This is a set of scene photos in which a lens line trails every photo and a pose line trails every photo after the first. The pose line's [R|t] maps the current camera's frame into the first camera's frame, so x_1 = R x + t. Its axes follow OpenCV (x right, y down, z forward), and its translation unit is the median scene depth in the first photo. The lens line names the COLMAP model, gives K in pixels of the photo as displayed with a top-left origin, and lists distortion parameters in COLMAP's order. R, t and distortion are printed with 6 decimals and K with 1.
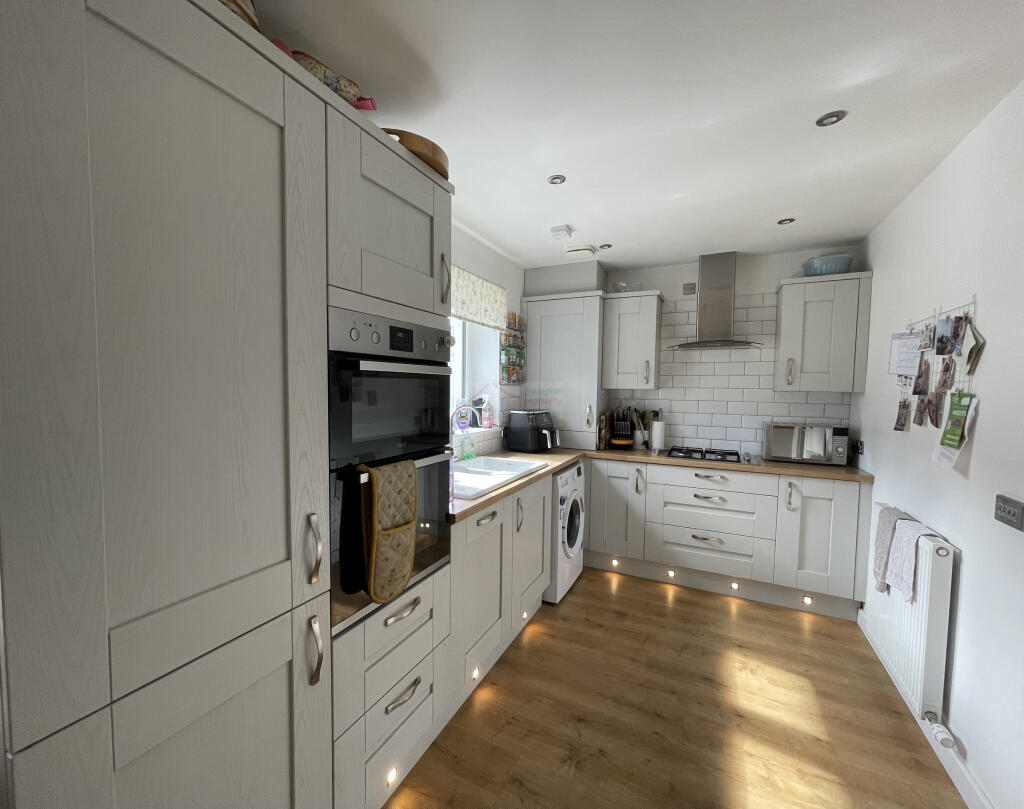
lens RADIAL K [[421.4, 0, 476.5], [0, 421.4, 405.2], [0, 0, 1]] dist [0.000496, -0.000078]
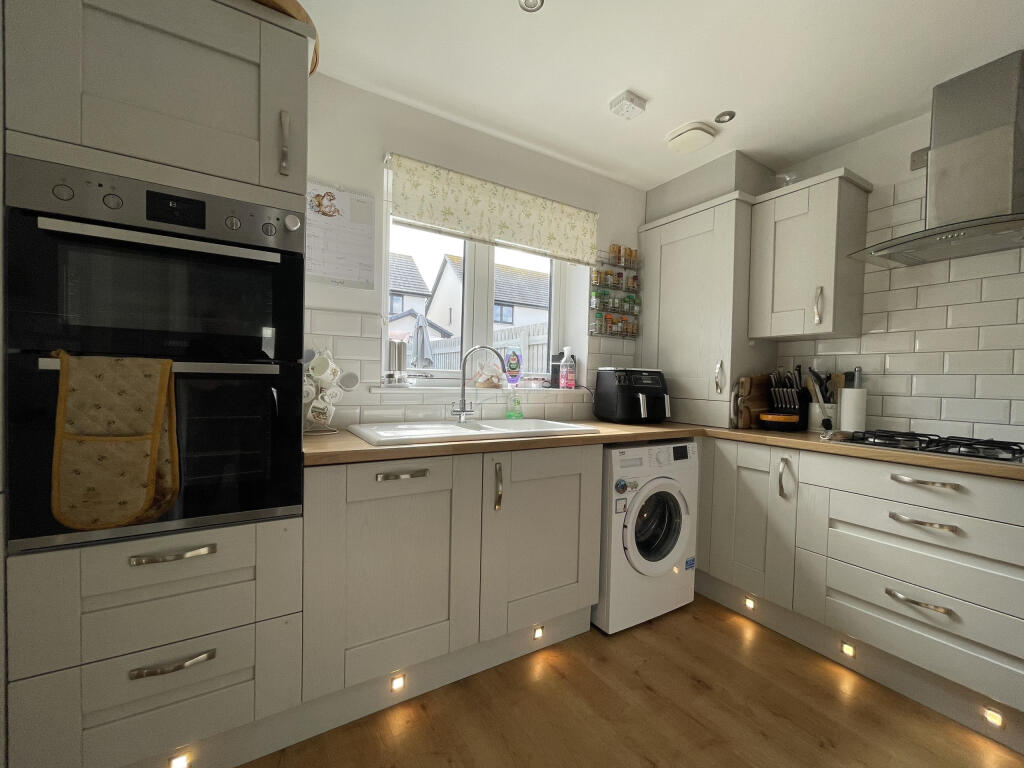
lens RADIAL K [[410.9, 0, 512.0], [0, 410.9, 384.0], [0, 0, 1]] dist [-0.002055, 0.000346]
pose [[0.869754, 0.018682, -0.493131, 0.321138], [-0.037210, 0.998921, -0.027783, 0.071888], [0.492080, 0.042514, 0.869511, 0.270615]]
